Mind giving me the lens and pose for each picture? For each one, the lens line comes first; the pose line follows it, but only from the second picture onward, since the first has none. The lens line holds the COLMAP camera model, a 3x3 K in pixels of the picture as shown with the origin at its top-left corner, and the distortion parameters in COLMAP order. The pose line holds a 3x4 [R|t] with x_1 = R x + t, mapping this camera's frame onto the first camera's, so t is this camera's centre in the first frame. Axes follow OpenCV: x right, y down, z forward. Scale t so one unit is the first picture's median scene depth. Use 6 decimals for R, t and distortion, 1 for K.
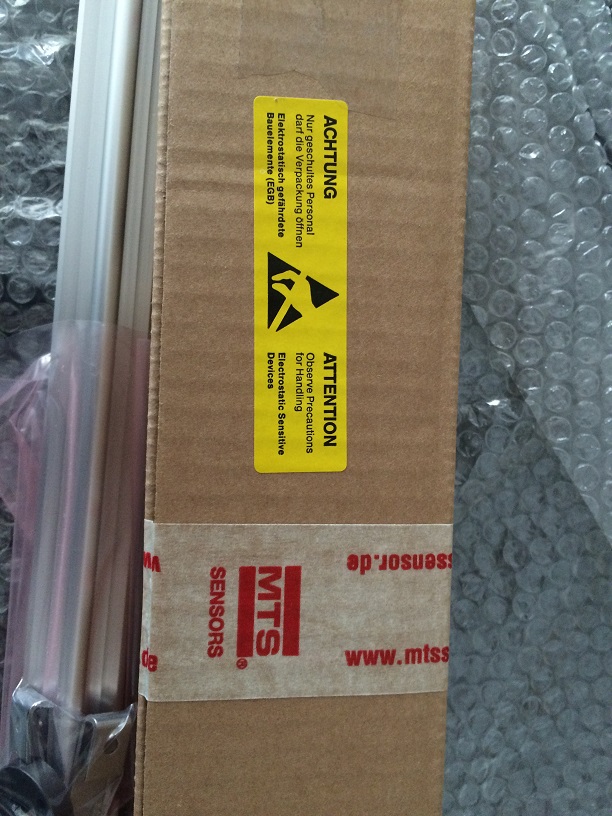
lens RADIAL K [[689.6, 0, 307.1], [0, 689.6, 409.3], [0, 0, 1]] dist [0.013063, -0.004085]
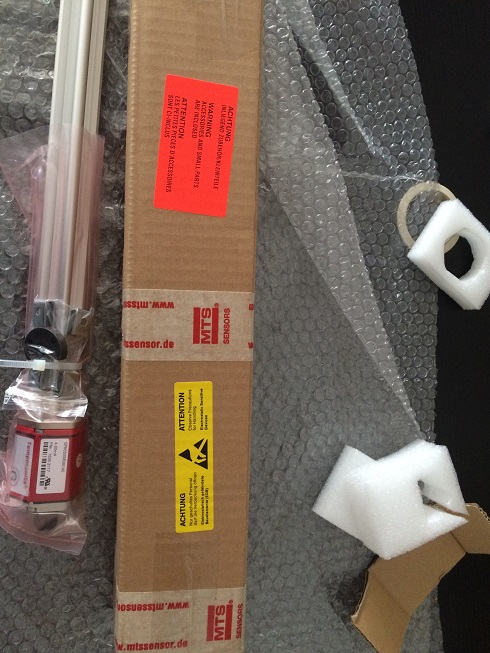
lens RADIAL K [[551.8, 0, 244.6], [0, 551.8, 325.0], [0, 0, 1]] dist [0.013063, -0.004085]
pose [[-0.992596, -0.001021, -0.121454, 0.048568], [-0.023739, -0.979049, 0.202234, -0.110612], [-0.119116, 0.203620, 0.971777, -0.958653]]
